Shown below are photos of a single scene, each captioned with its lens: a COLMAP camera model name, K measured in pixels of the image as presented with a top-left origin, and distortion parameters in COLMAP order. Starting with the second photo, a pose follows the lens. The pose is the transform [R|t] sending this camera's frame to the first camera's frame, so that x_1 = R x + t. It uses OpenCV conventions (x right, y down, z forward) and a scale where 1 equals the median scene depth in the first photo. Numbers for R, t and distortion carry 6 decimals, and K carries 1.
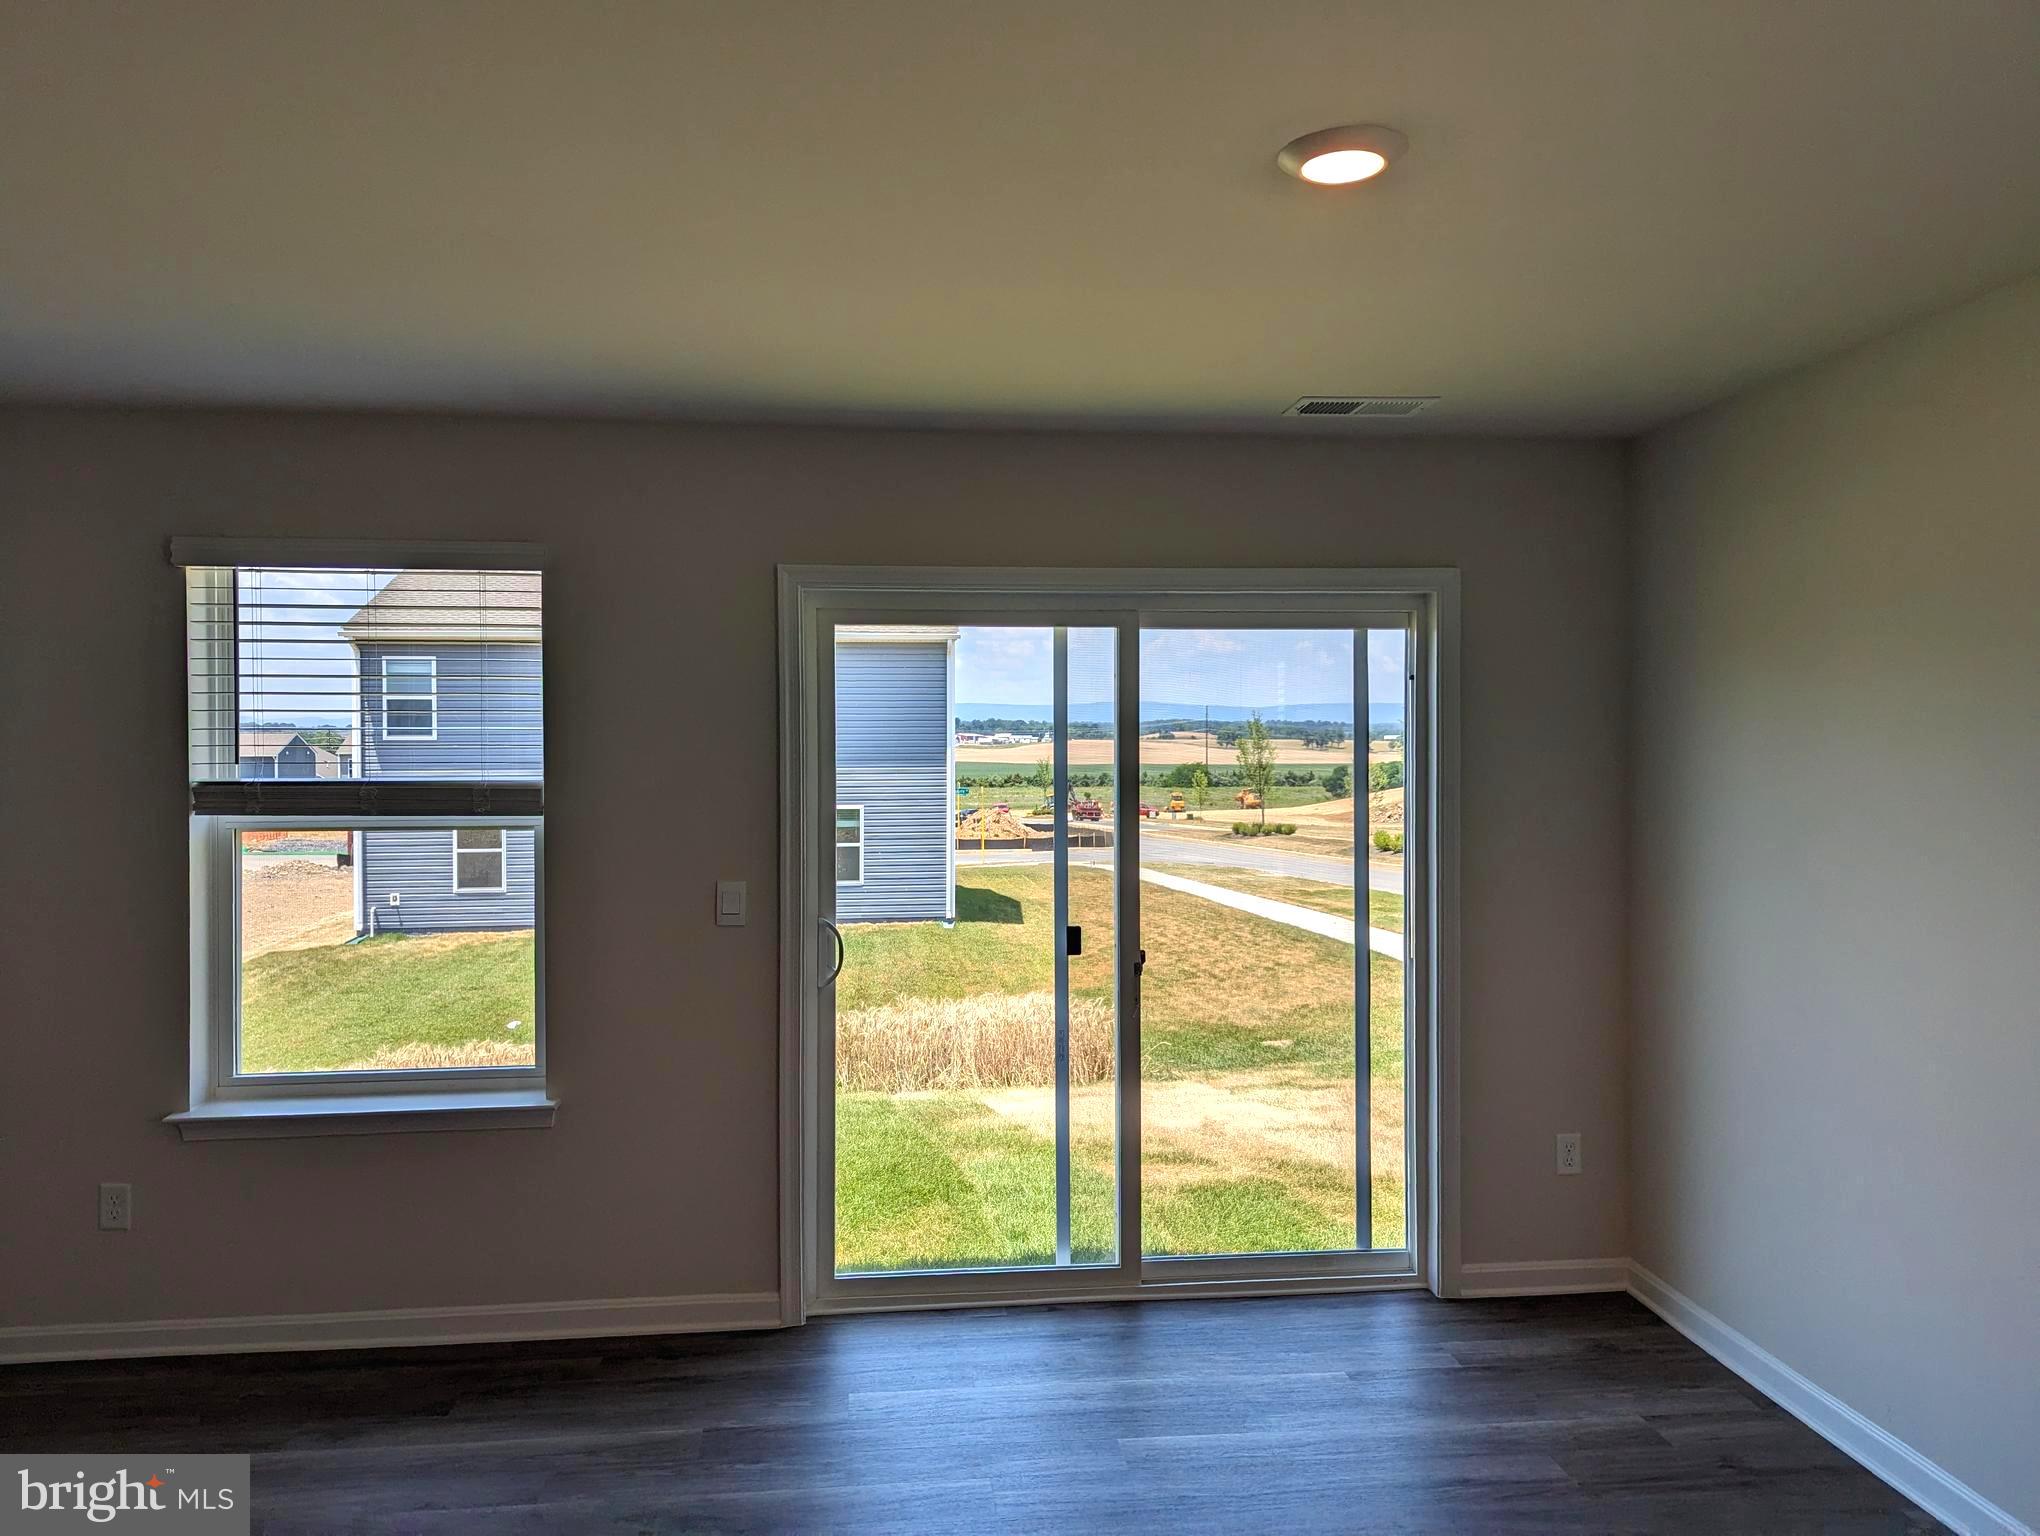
lens RADIAL K [[1449.9, 0, 1020.4], [0, 1449.9, 754.5], [0, 0, 1]] dist [0.036405, 0.000015]
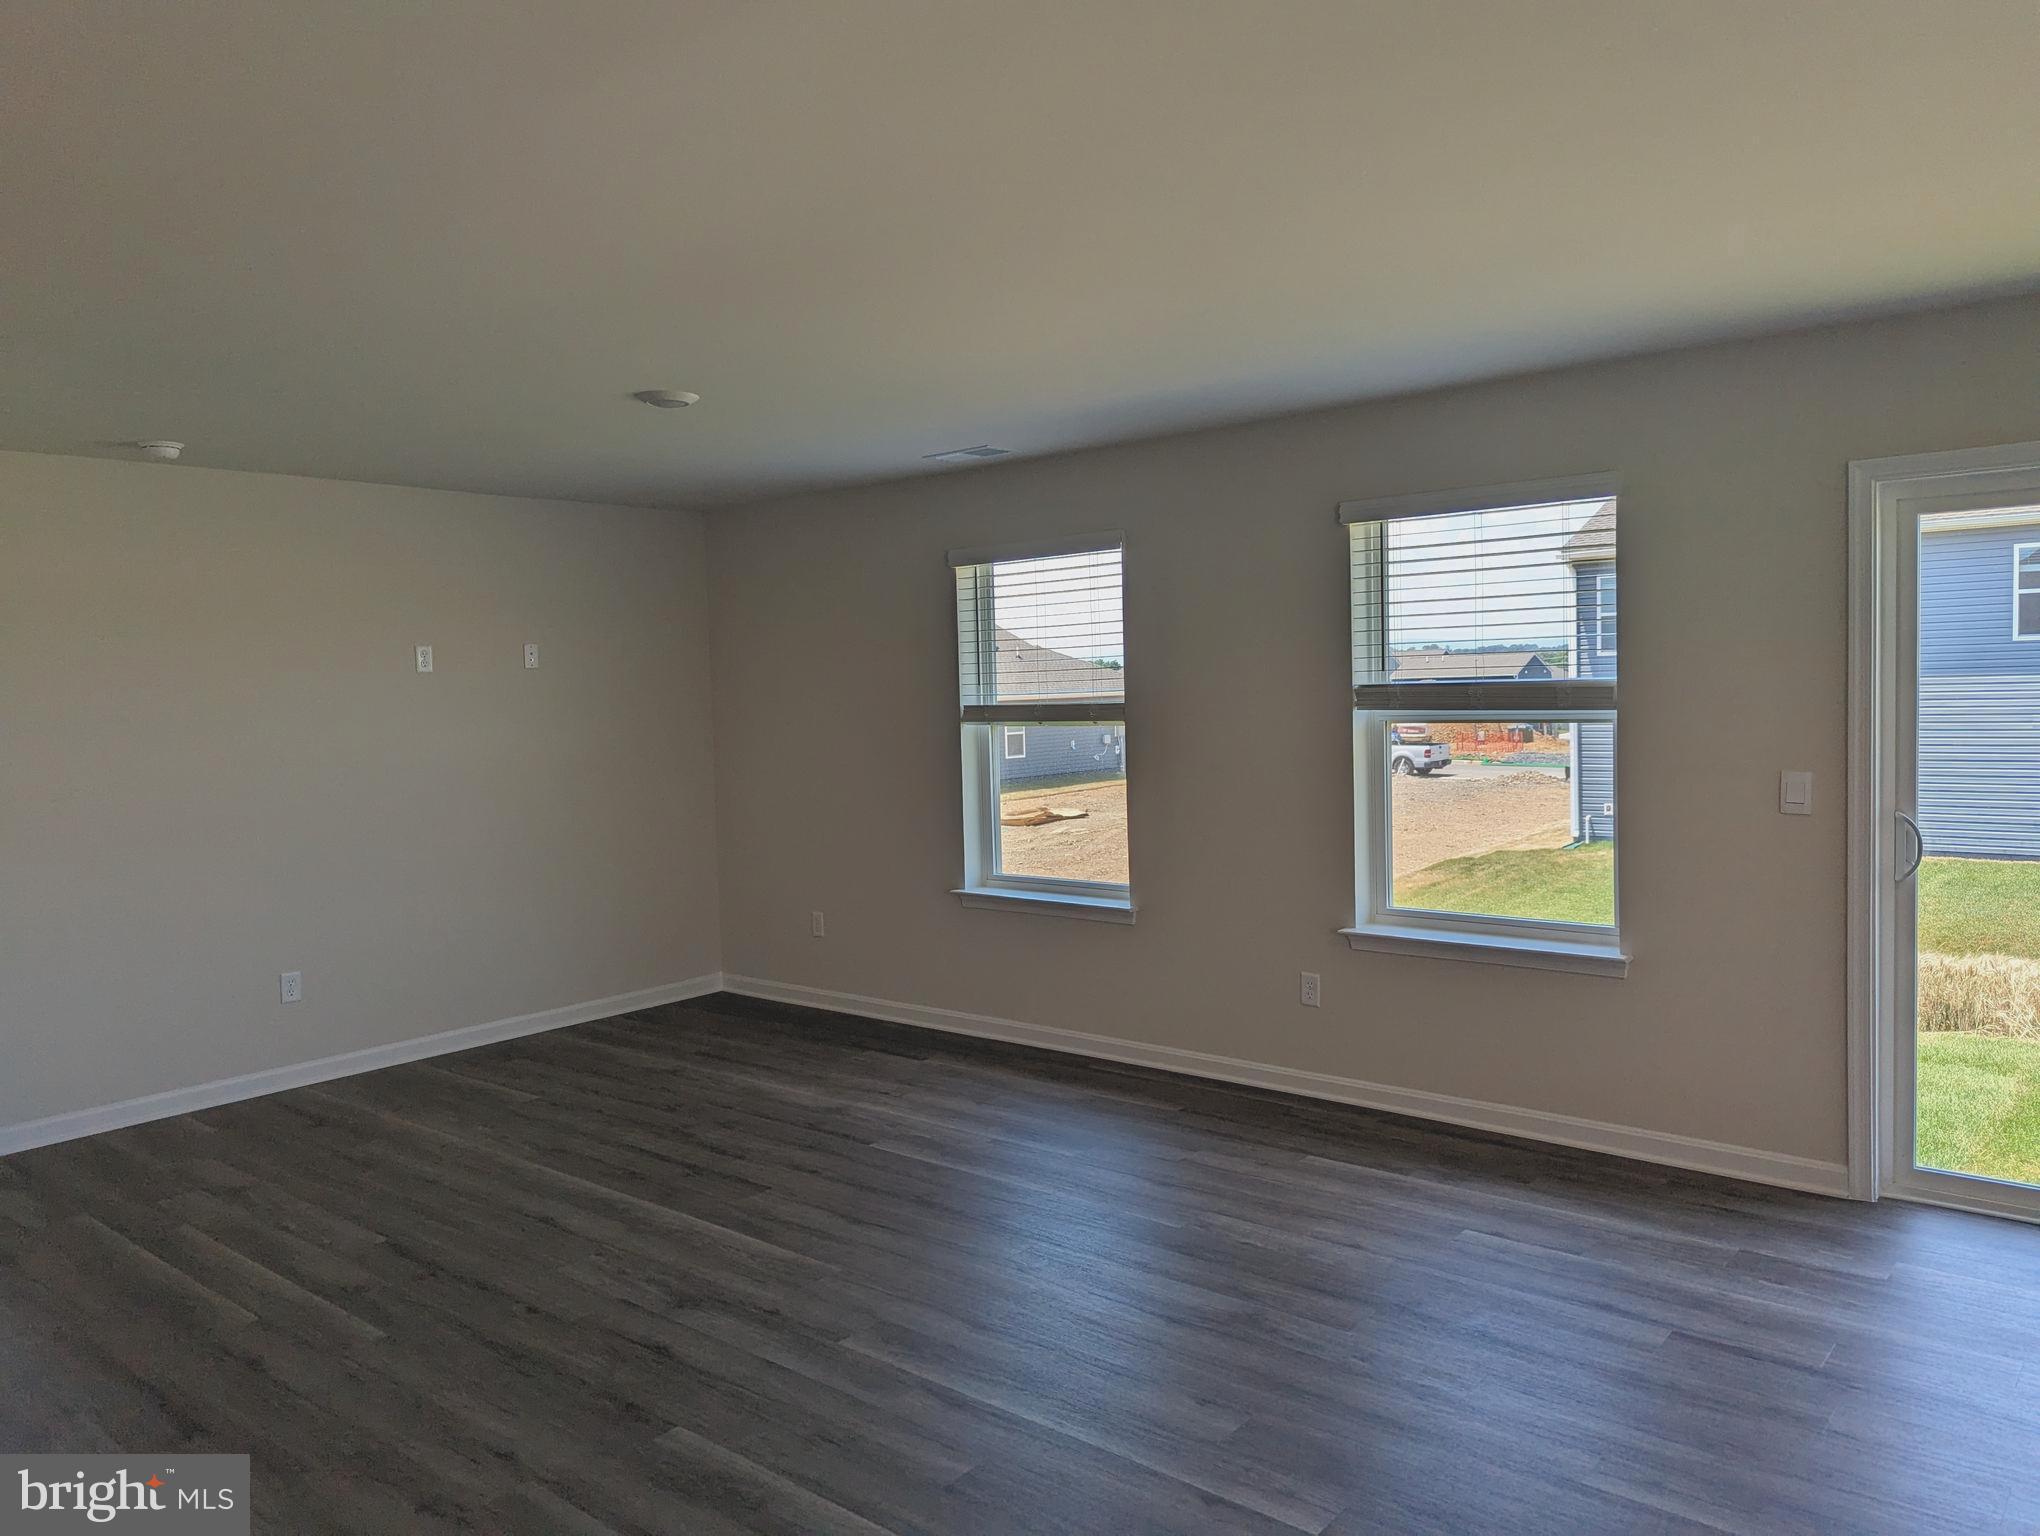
lens RADIAL K [[1449.9, 0, 1022.2], [0, 1449.9, 767.3], [0, 0, 1]] dist [0.036405, 0.000015]
pose [[0.695556, 0.024720, -0.718046, 0.172934], [0.022036, 0.998204, 0.055711, 0.012347], [0.718134, -0.054573, 0.693762, -0.139494]]
